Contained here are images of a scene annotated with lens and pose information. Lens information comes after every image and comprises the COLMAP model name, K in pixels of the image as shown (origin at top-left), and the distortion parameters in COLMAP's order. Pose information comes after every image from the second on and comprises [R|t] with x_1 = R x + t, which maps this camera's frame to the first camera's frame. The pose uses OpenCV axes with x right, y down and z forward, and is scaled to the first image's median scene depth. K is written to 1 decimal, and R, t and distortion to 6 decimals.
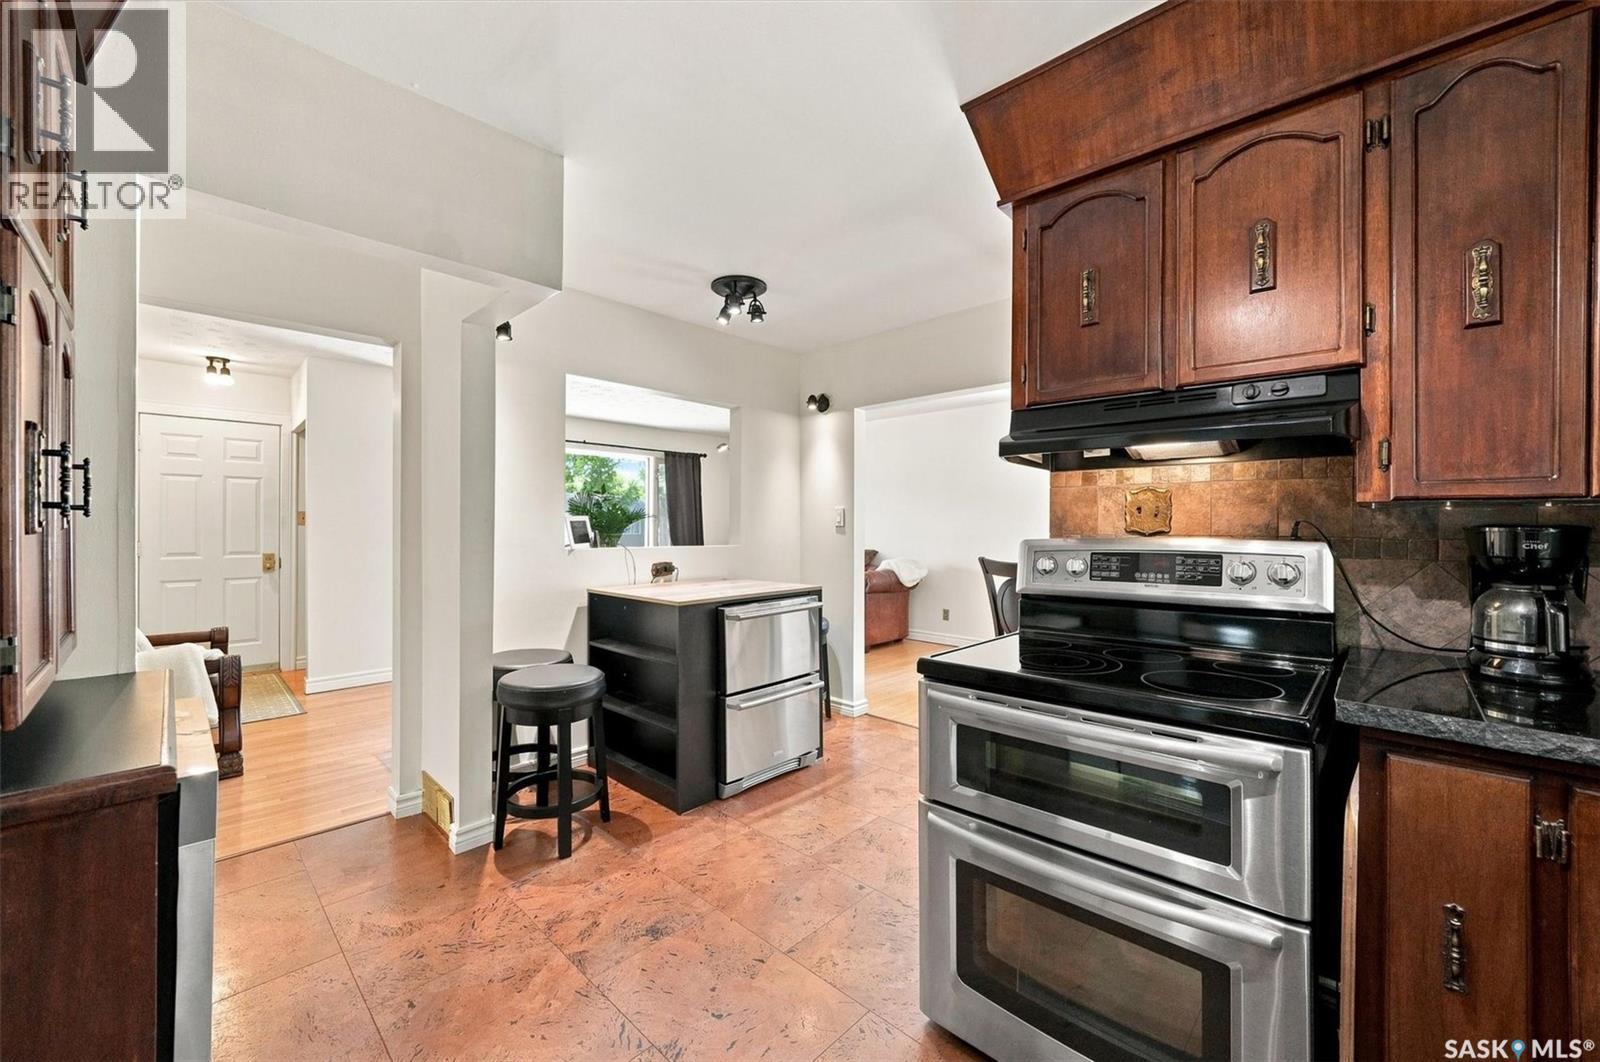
lens RADIAL K [[617.3, 0, 797.3], [0, 617.3, 523.1], [0, 0, 1]] dist [-0.000555, 0.000034]
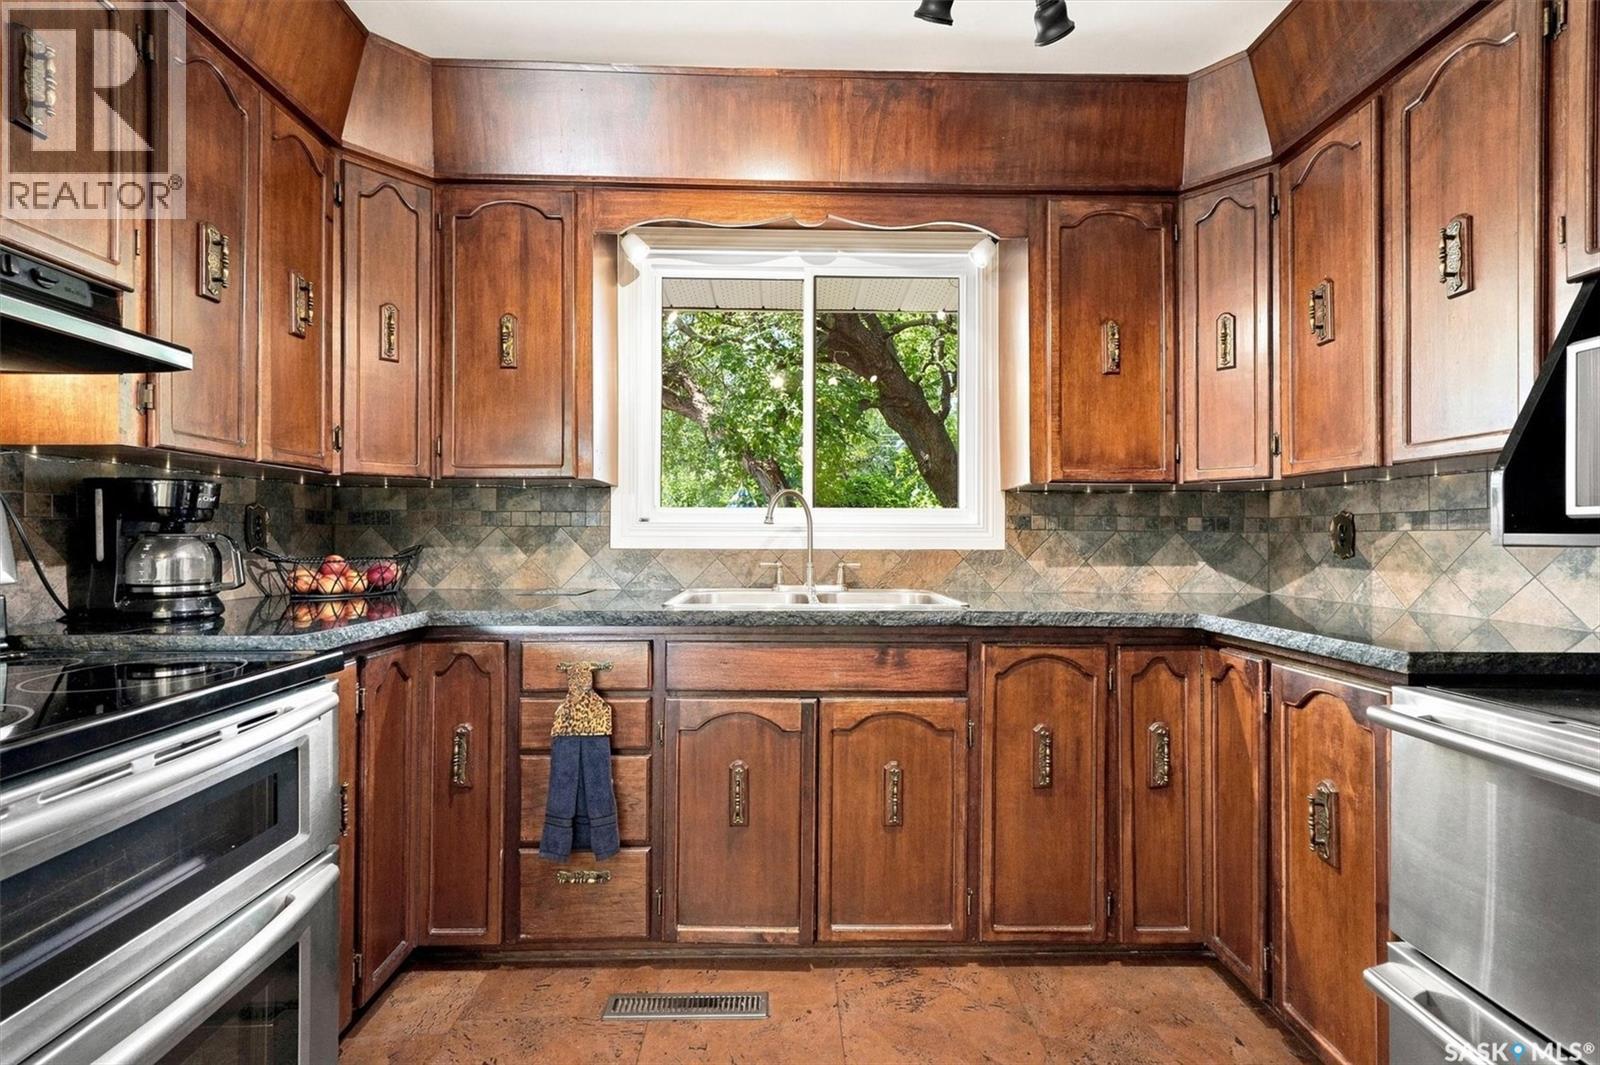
lens RADIAL K [[687.9, 0, 807.2], [0, 687.9, 530.2], [0, 0, 1]] dist [-0.000228, 0.000315]
pose [[-0.720849, -0.001950, 0.693090, -0.496779], [-0.005209, 0.999983, -0.002604, 0.091953], [-0.693073, -0.005488, -0.720847, 1.091157]]
